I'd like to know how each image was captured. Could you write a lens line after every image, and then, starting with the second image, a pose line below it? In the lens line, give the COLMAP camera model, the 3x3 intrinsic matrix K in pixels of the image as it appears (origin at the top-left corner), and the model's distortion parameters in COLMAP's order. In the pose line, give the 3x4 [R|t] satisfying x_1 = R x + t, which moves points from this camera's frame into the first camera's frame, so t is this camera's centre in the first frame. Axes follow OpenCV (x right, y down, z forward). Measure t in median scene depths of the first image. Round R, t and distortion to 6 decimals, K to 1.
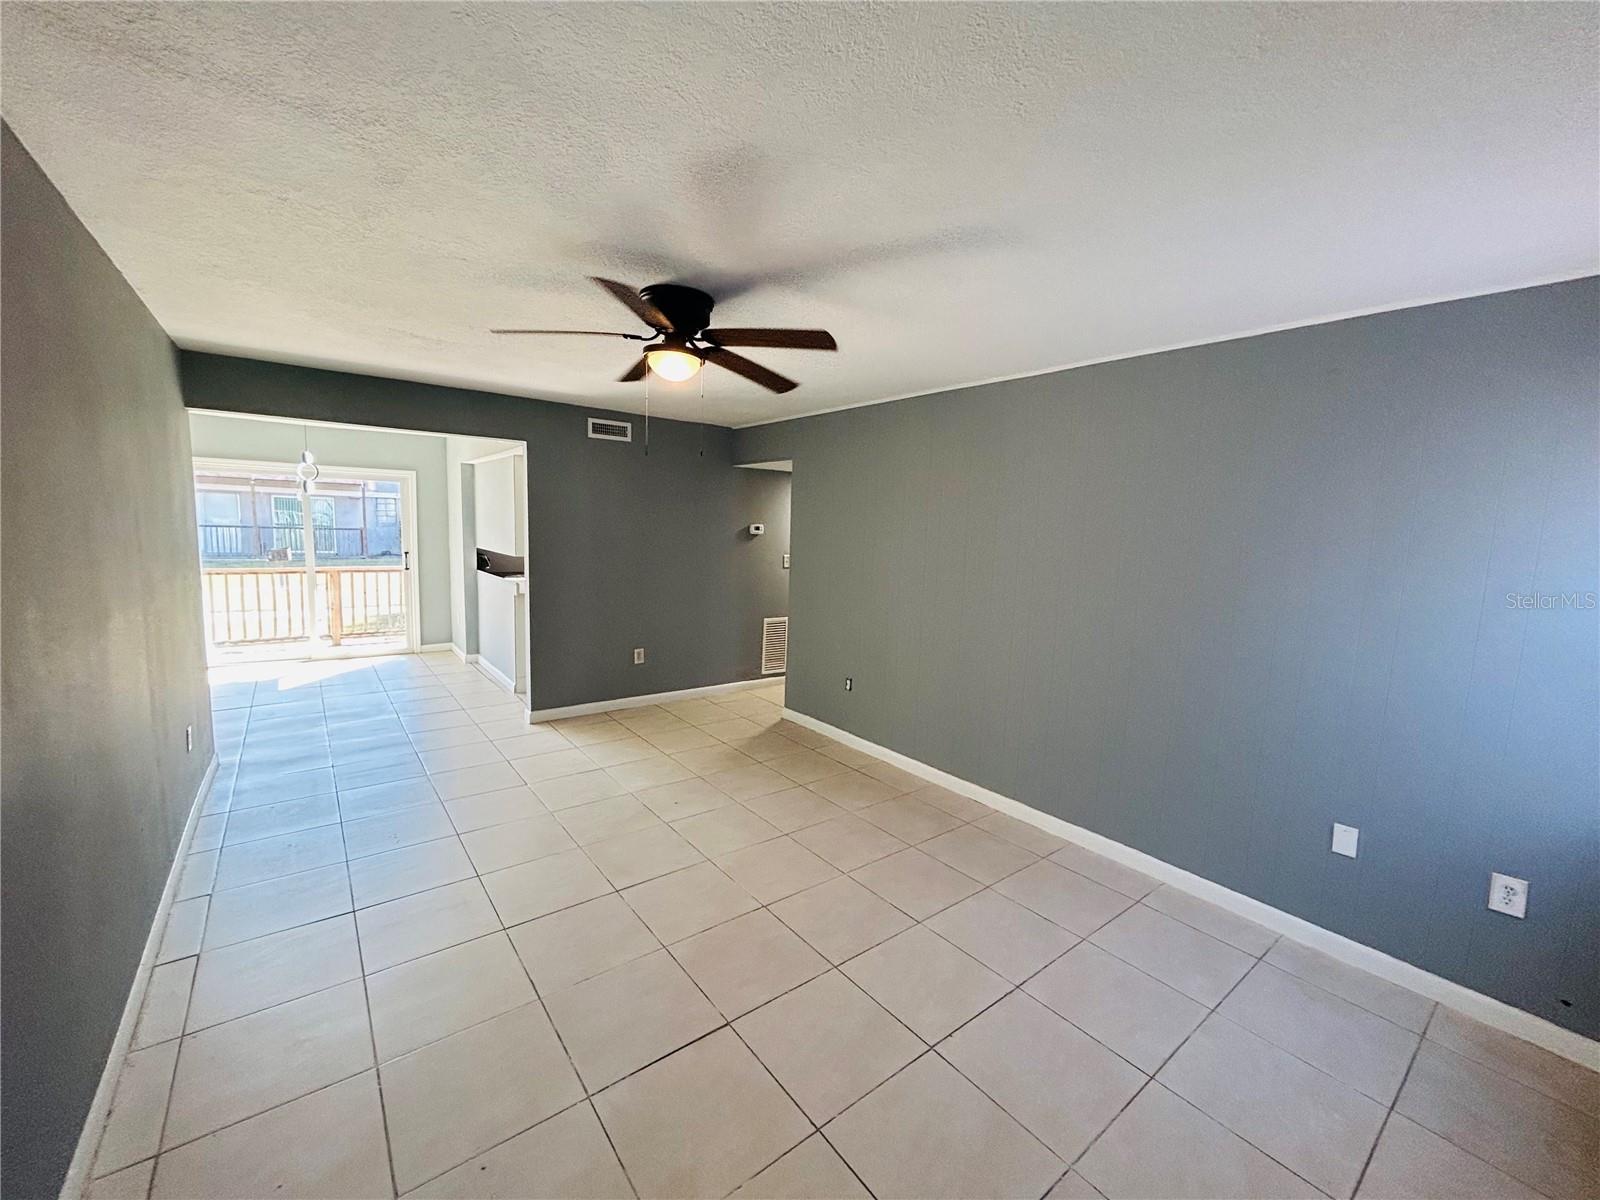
lens RADIAL K [[644.7, 0, 796.9], [0, 644.7, 604.7], [0, 0, 1]] dist [0.000613, -0.000177]
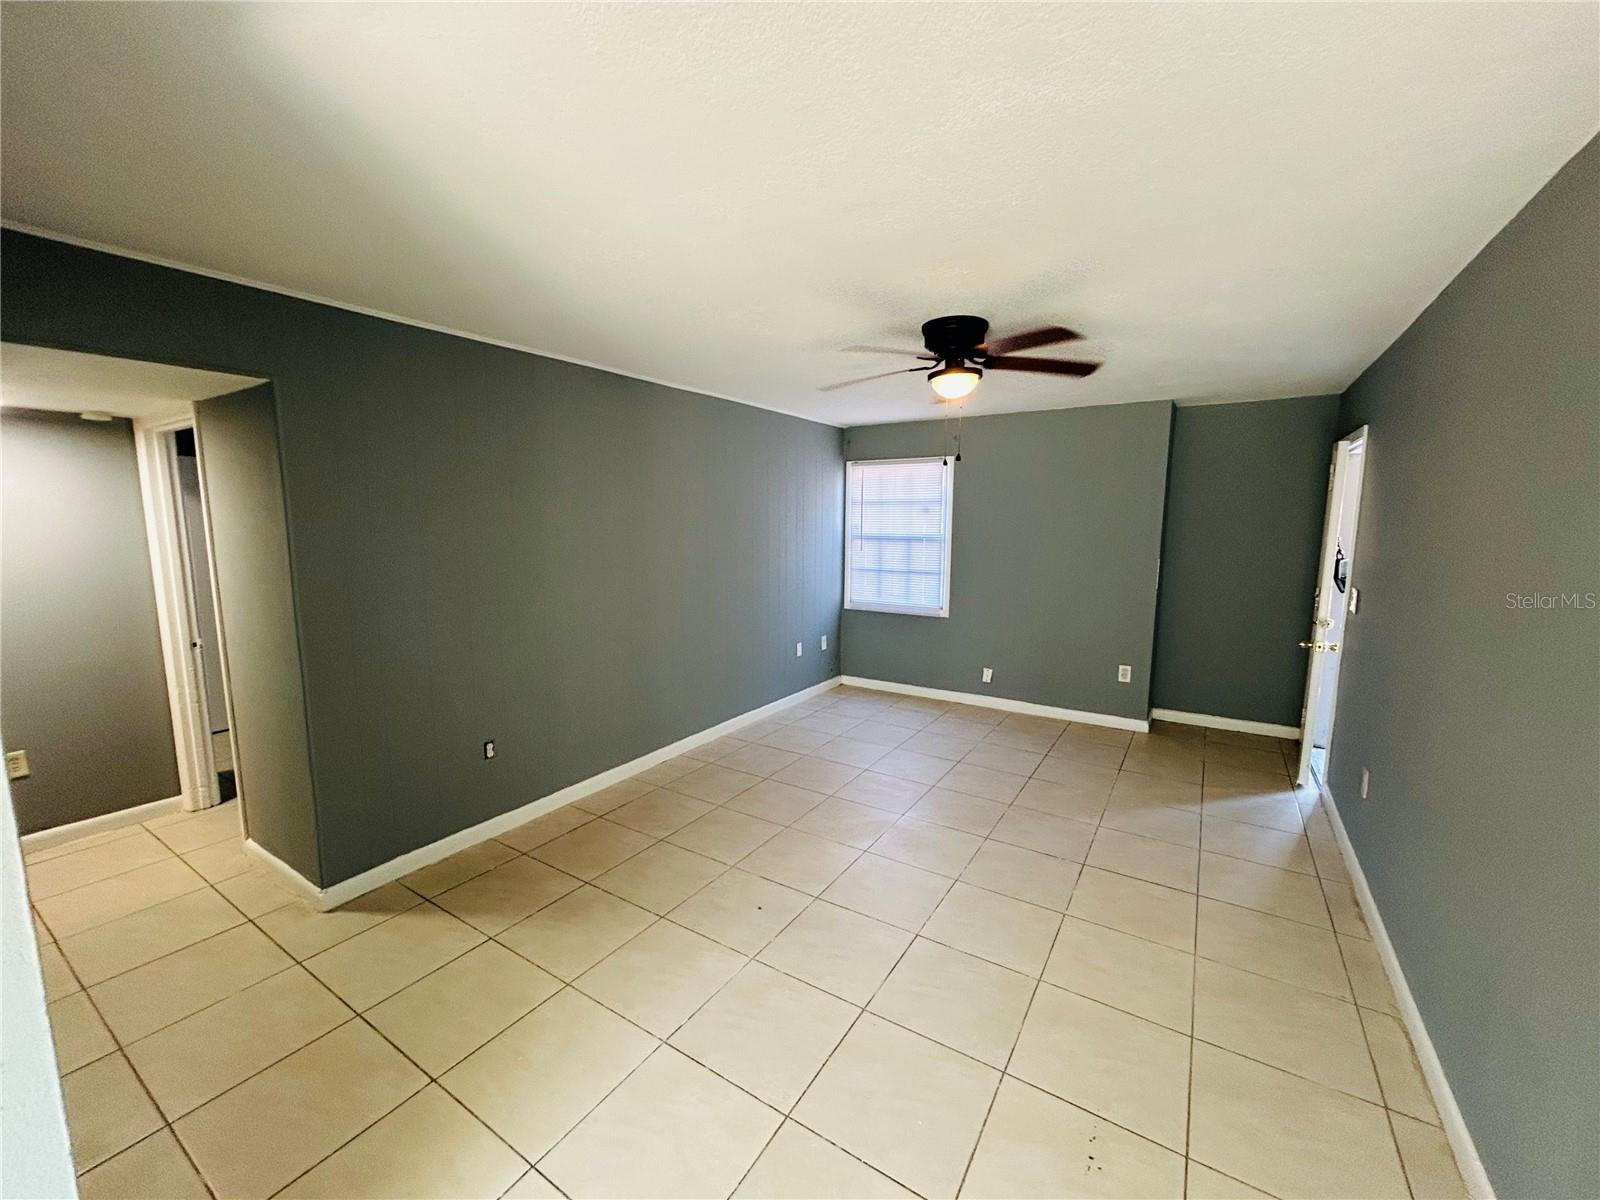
lens RADIAL K [[644.7, 0, 798.9], [0, 644.7, 600.9], [0, 0, 1]] dist [0.000613, -0.000177]
pose [[-0.336944, -0.160375, 0.927765, -0.766434], [0.100270, 0.973670, 0.204726, -0.166952], [-0.936170, 0.162008, -0.311992, 1.042728]]
